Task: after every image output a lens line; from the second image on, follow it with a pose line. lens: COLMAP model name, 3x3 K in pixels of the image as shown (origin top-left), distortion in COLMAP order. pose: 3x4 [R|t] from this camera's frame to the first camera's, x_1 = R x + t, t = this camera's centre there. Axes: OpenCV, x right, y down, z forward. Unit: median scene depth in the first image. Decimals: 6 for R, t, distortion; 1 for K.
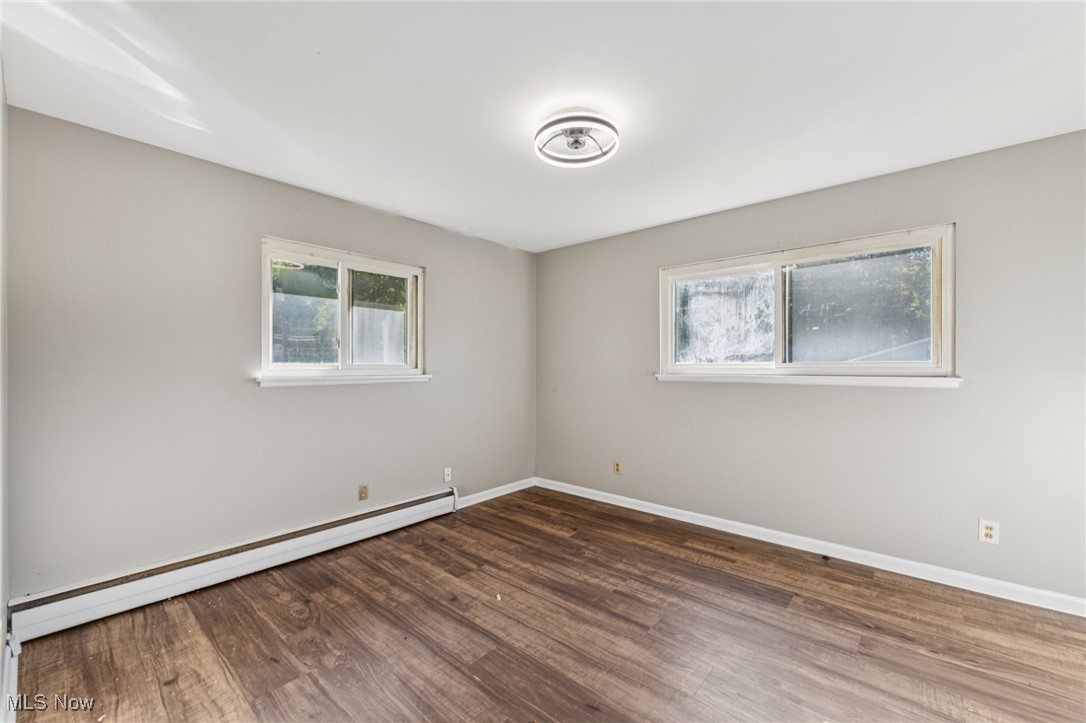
lens RADIAL K [[438.3, 0, 550.4], [0, 438.3, 365.3], [0, 0, 1]] dist [0.002809, -0.001589]
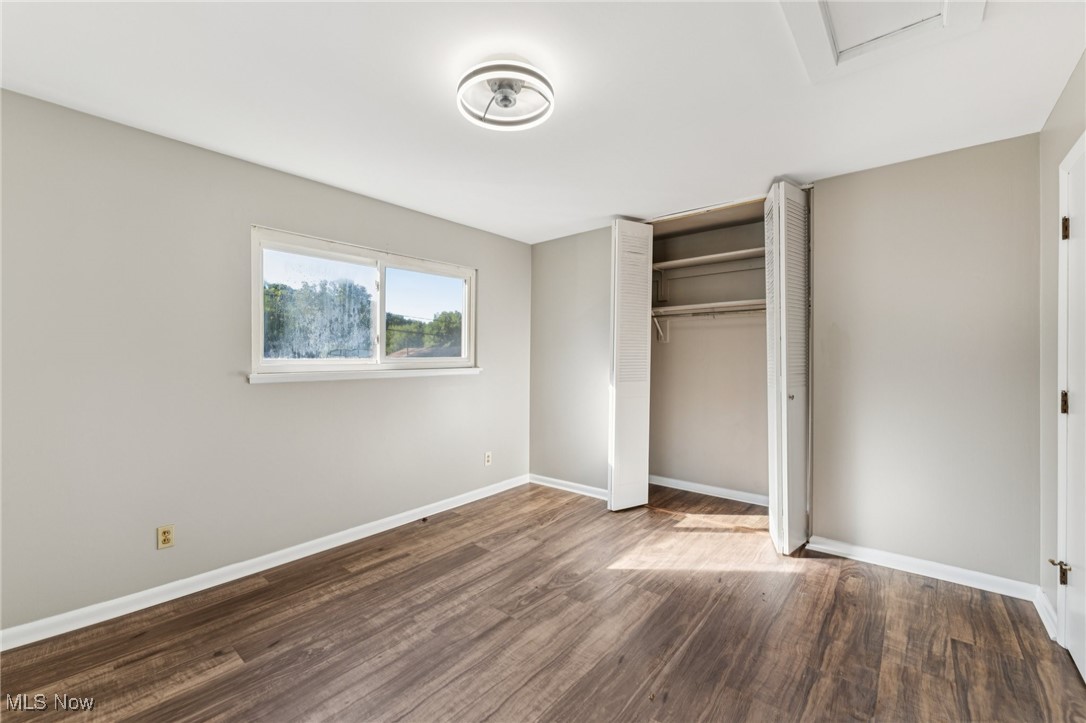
lens RADIAL K [[438.3, 0, 544.3], [0, 438.3, 367.3], [0, 0, 1]] dist [0.002809, -0.001589]
pose [[-0.005705, -0.018321, 0.999816, -0.614438], [0.002842, 0.999828, 0.018337, -0.003127], [-0.999980, 0.002946, -0.005652, 0.716032]]
